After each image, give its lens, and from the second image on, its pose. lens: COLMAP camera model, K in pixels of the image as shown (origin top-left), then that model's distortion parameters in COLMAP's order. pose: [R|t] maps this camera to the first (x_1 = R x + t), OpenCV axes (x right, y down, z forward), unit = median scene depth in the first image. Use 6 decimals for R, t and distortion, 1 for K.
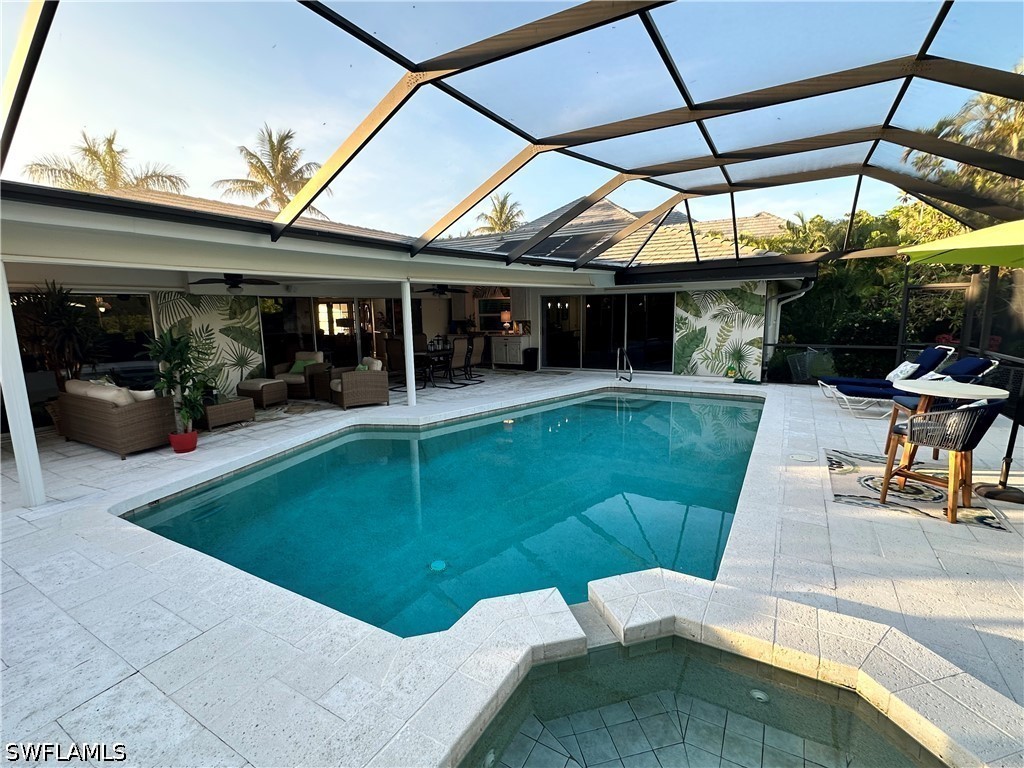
lens RADIAL K [[472.5, 0, 512.0], [0, 472.5, 384.0], [0, 0, 1]] dist [0.001199, 0.000100]
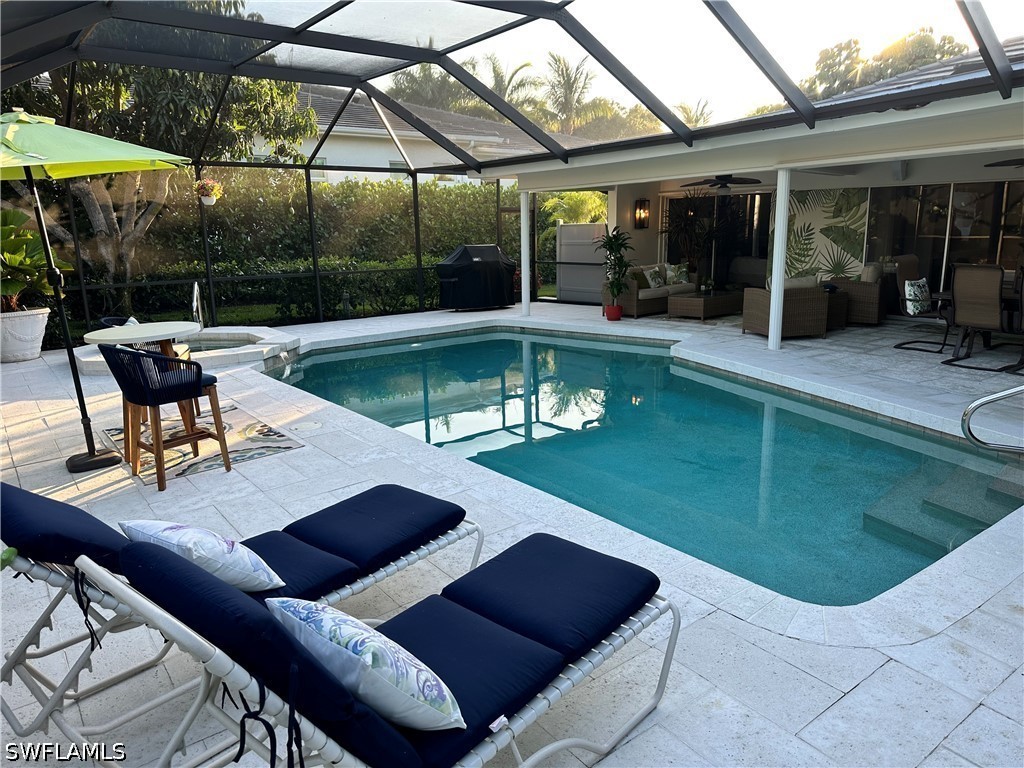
lens RADIAL K [[717.1, 0, 511.3], [0, 717.1, 379.3], [0, 0, 1]] dist [0.056113, -0.062406]
pose [[-0.371562, 0.223683, -0.901059, 1.051515], [-0.117264, 0.951462, 0.284550, -0.197332], [0.920973, 0.211390, -0.327298, 1.154533]]
